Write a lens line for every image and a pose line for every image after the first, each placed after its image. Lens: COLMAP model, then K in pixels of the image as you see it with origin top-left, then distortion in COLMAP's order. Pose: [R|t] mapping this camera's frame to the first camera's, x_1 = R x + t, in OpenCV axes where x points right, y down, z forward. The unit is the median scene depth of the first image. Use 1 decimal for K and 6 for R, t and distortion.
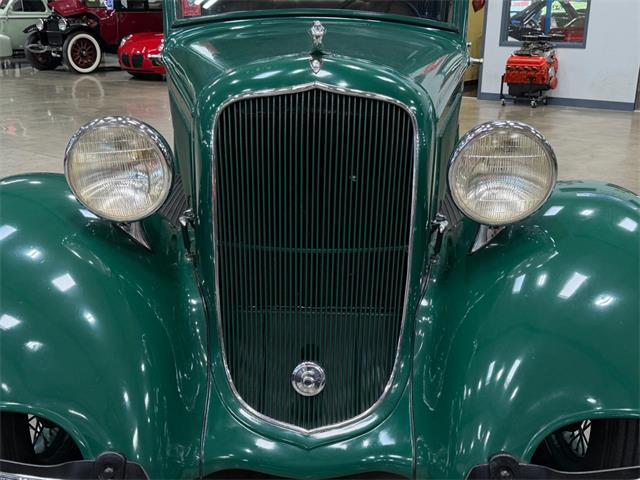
lens RADIAL K [[729.1, 0, 320.0], [0, 729.1, 240.0], [0, 0, 1]] dist [0.015290, -0.025890]
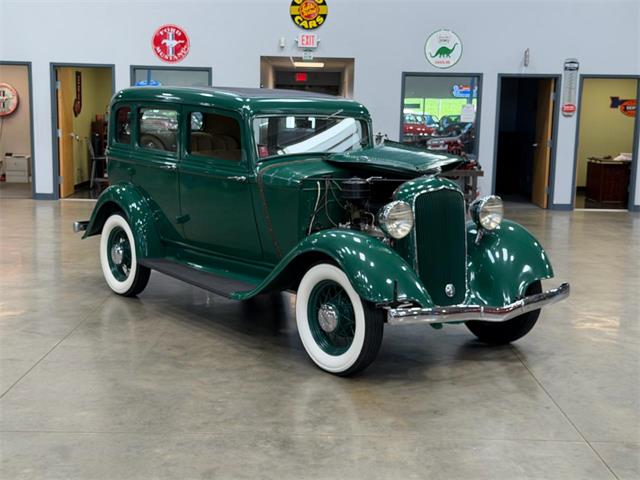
lens RADIAL K [[900.2, 0, 319.3], [0, 900.2, 253.9], [0, 0, 1]] dist [0.124227, -0.121264]
pose [[0.801470, -0.084603, 0.592020, -0.361704], [0.162872, 0.983402, -0.079961, 0.036528], [-0.575429, 0.160510, 0.801946, -0.220351]]
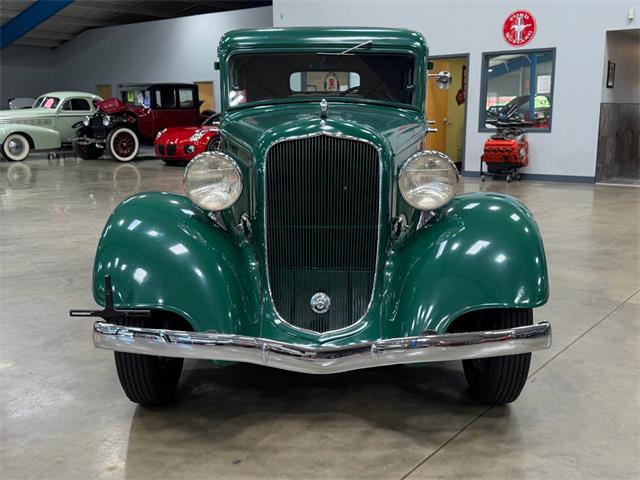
lens RADIAL K [[676.0, 0, 320.0], [0, 676.0, 240.0], [0, 0, 1]] dist [0.107231, -0.208709]
pose [[0.999843, -0.012032, -0.012996, 0.000798], [0.010481, 0.993484, -0.113492, 0.033124], [0.014277, 0.113338, 0.993454, -0.087039]]
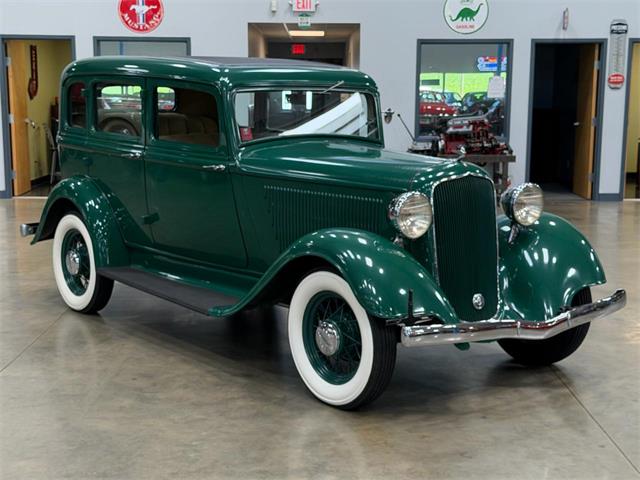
lens RADIAL K [[1043.3, 0, 321.9], [0, 1043.3, 273.3], [0, 0, 1]] dist [0.119147, -0.083663]
pose [[0.801712, -0.106651, 0.588119, -0.339388], [0.178215, 0.981850, -0.064887, 0.033705], [-0.570524, 0.156832, 0.806167, -0.197106]]
